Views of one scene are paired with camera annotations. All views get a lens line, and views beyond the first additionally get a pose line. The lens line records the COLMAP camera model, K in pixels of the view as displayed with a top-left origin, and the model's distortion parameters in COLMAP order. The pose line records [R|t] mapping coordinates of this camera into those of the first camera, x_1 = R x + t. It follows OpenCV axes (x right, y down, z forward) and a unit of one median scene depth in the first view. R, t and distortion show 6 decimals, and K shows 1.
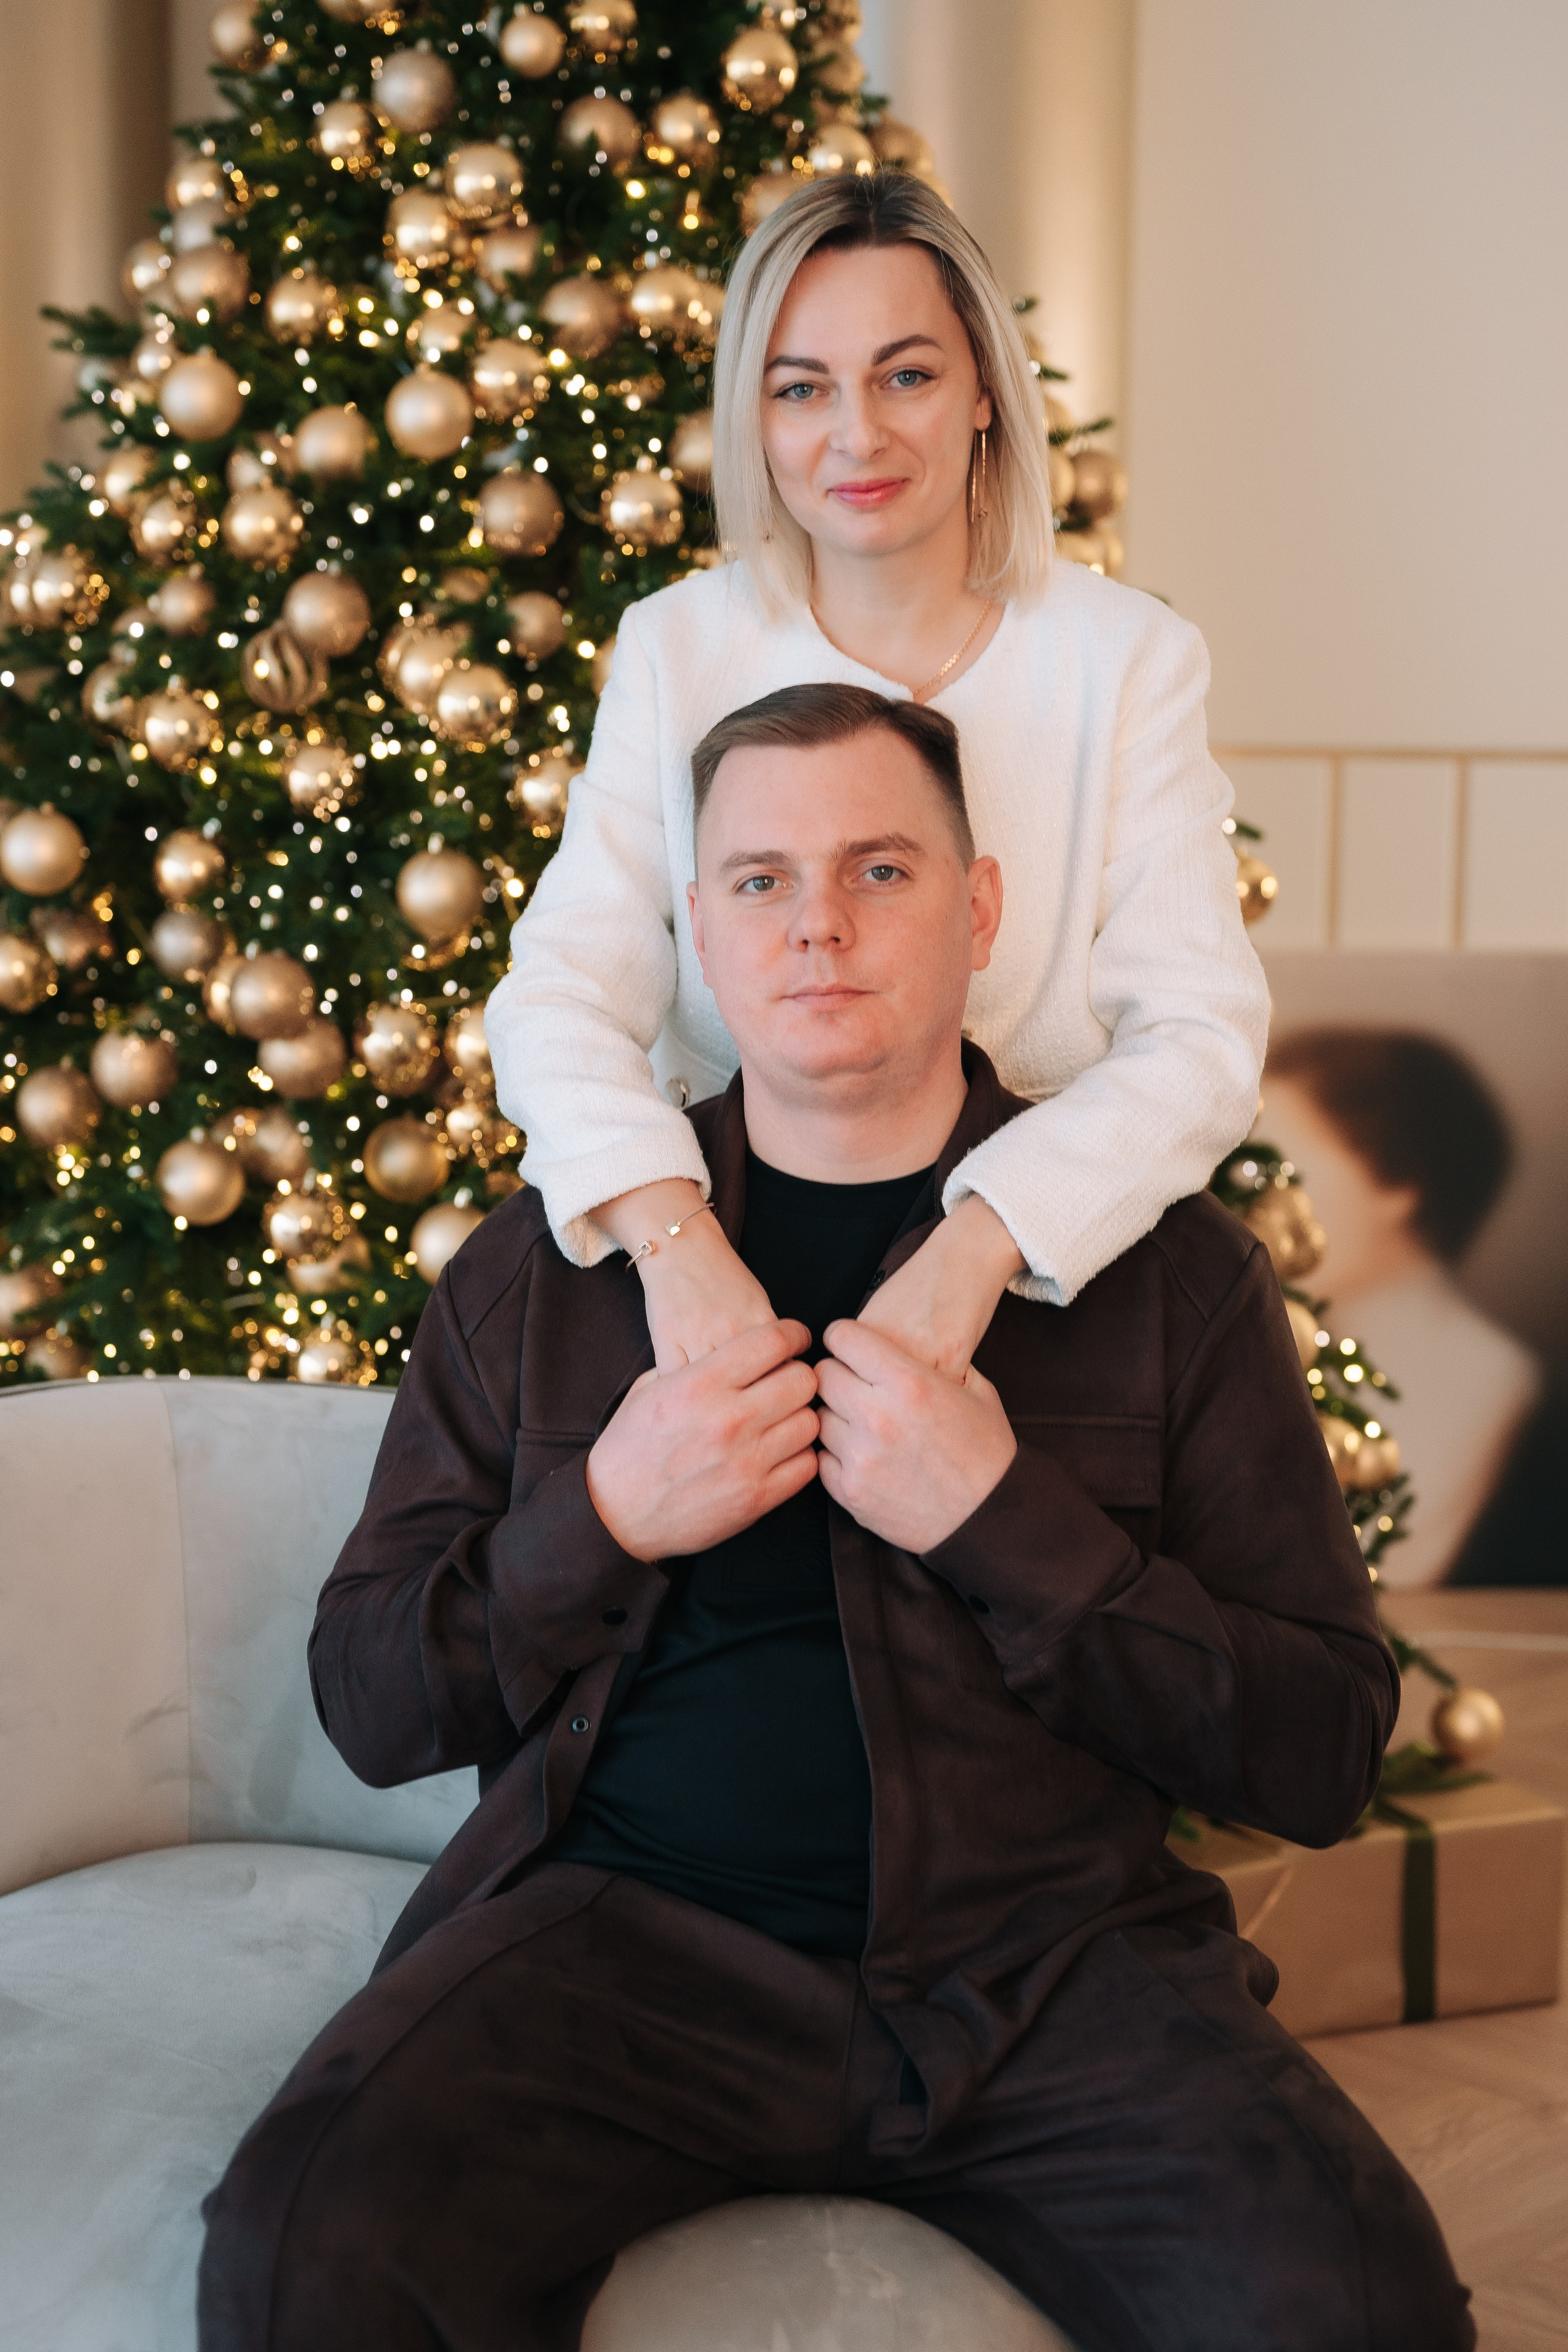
lens RADIAL K [[3507.8, 0, 784.0], [0, 3507.8, 1176.0], [0, 0, 1]] dist [-0.006510, 0.009738]
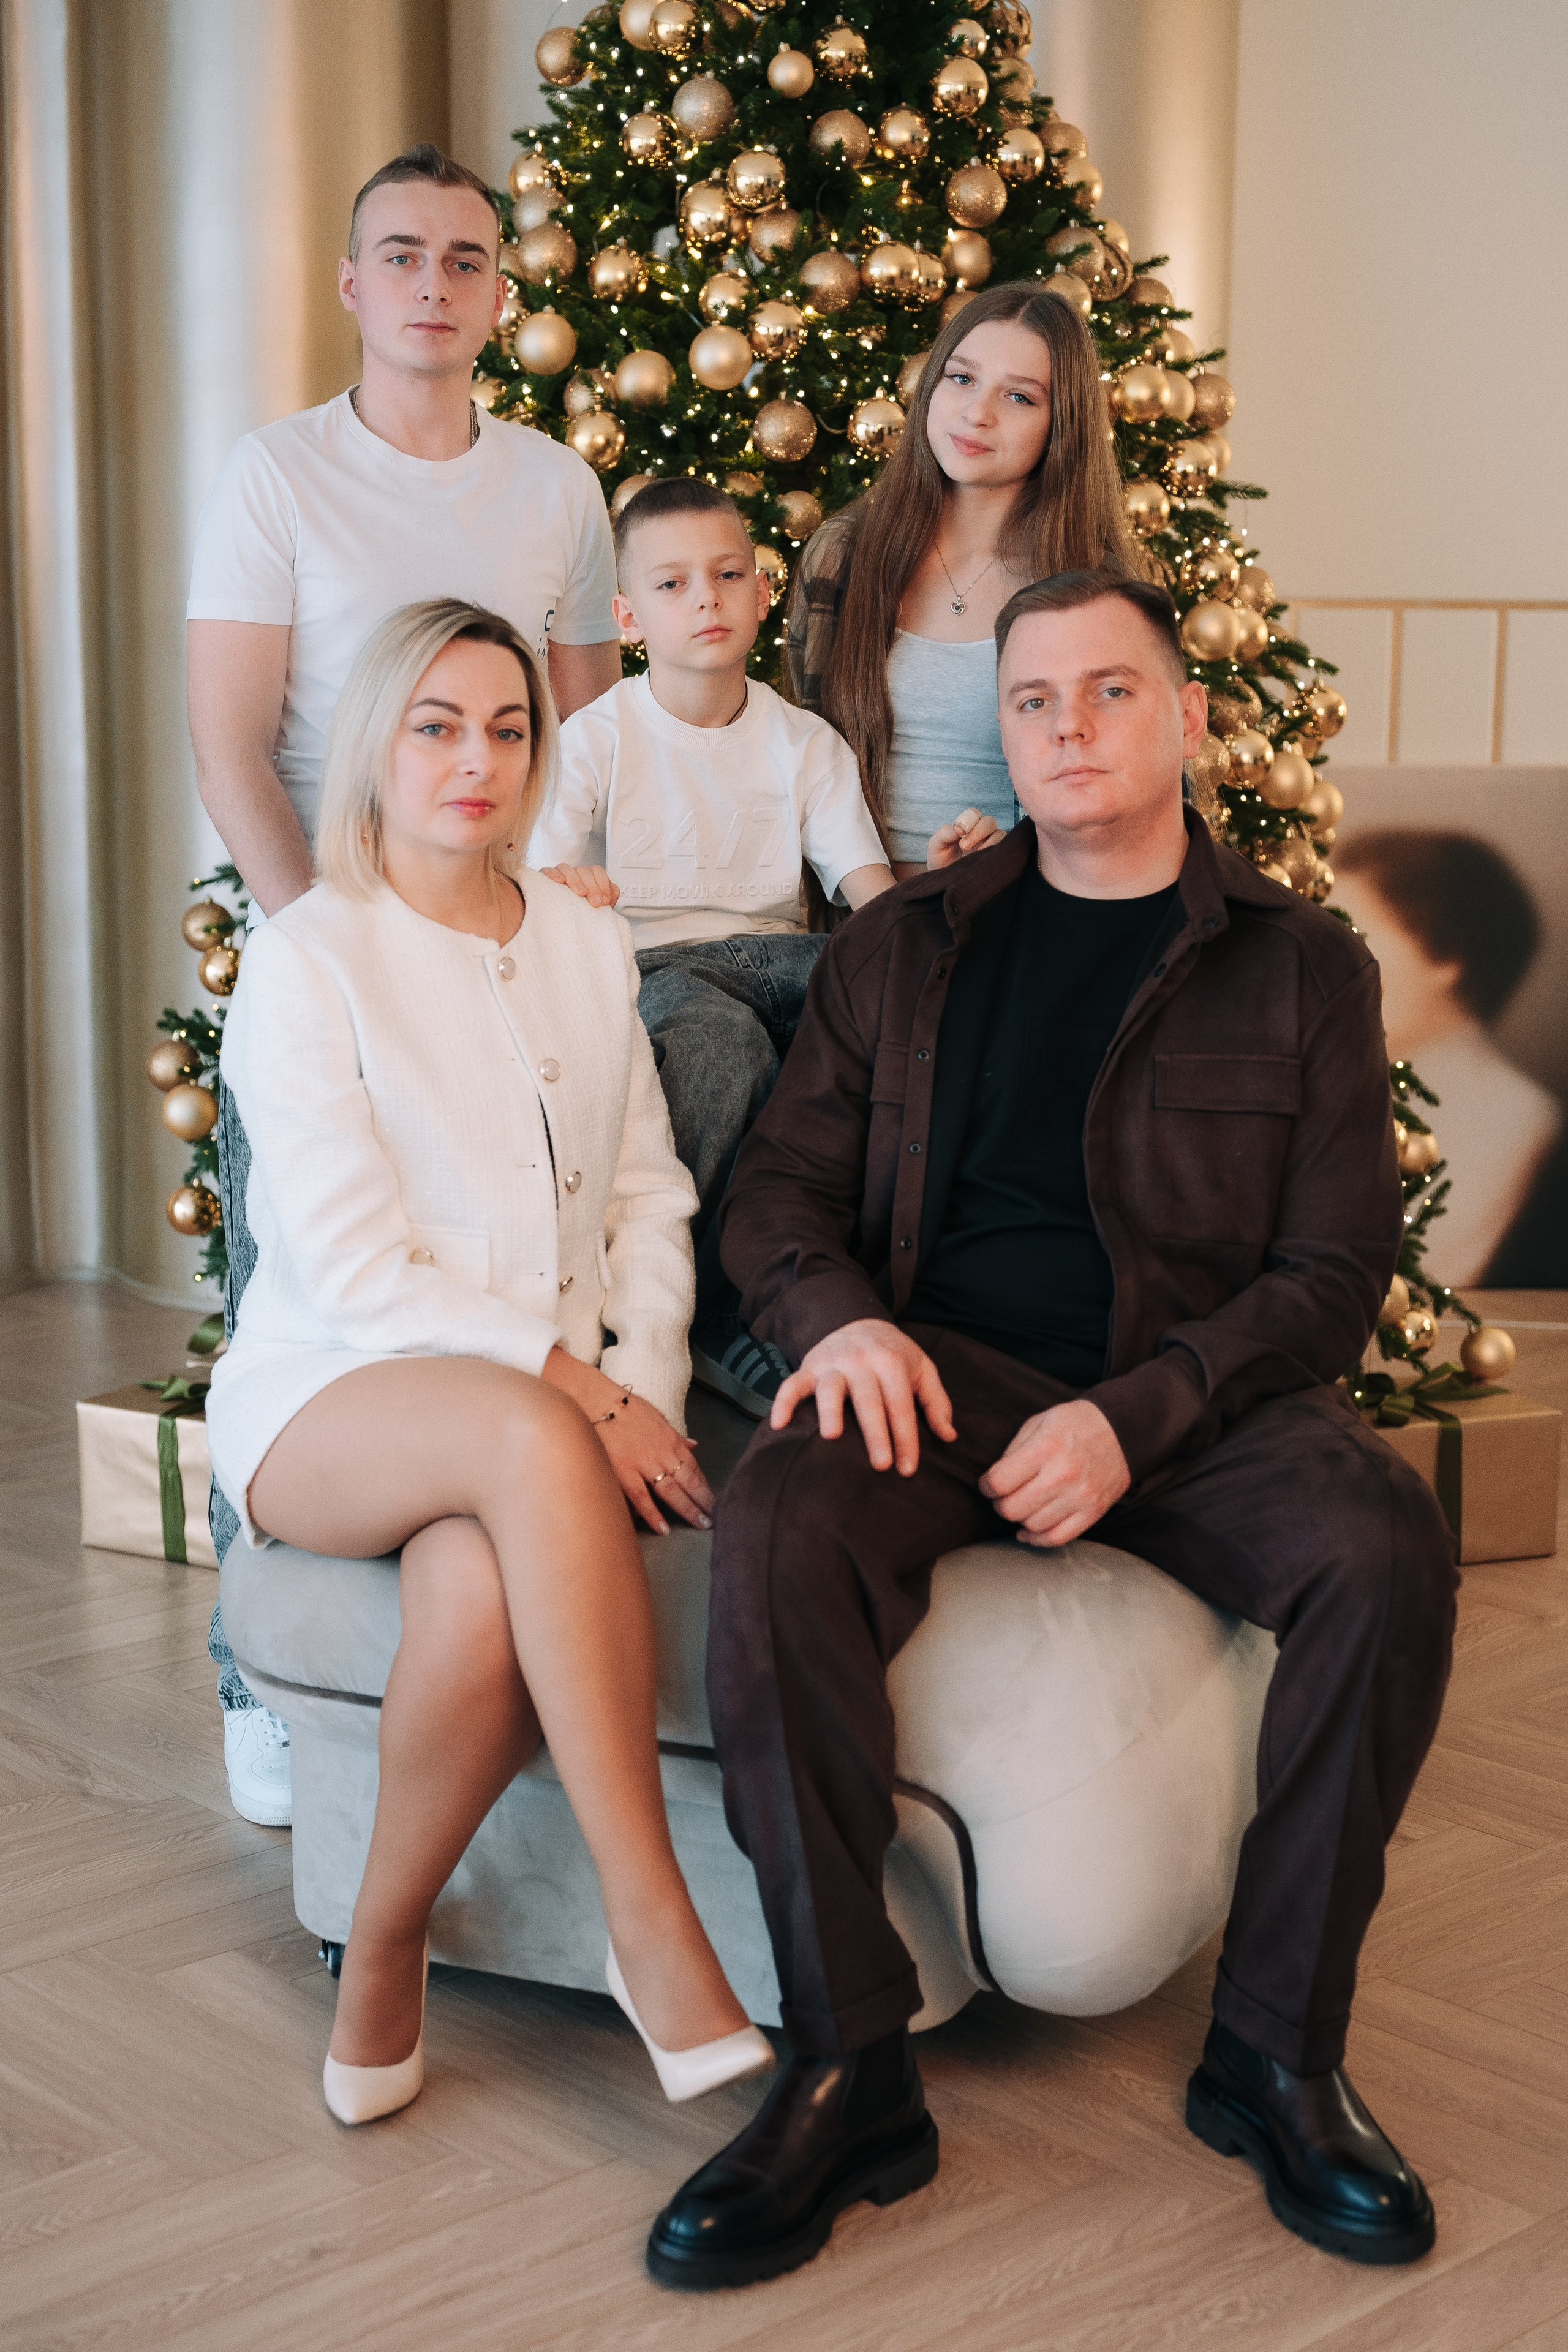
lens RADIAL K [[3467.9, 0, 780.1], [0, 3467.9, 1229.0], [0, 0, 1]] dist [-0.001797, -0.015576]
pose [[0.999806, -0.001485, -0.019615, -0.051463], [0.002701, 0.998065, 0.062117, 0.033732], [0.019485, -0.062158, 0.997876, -0.342278]]
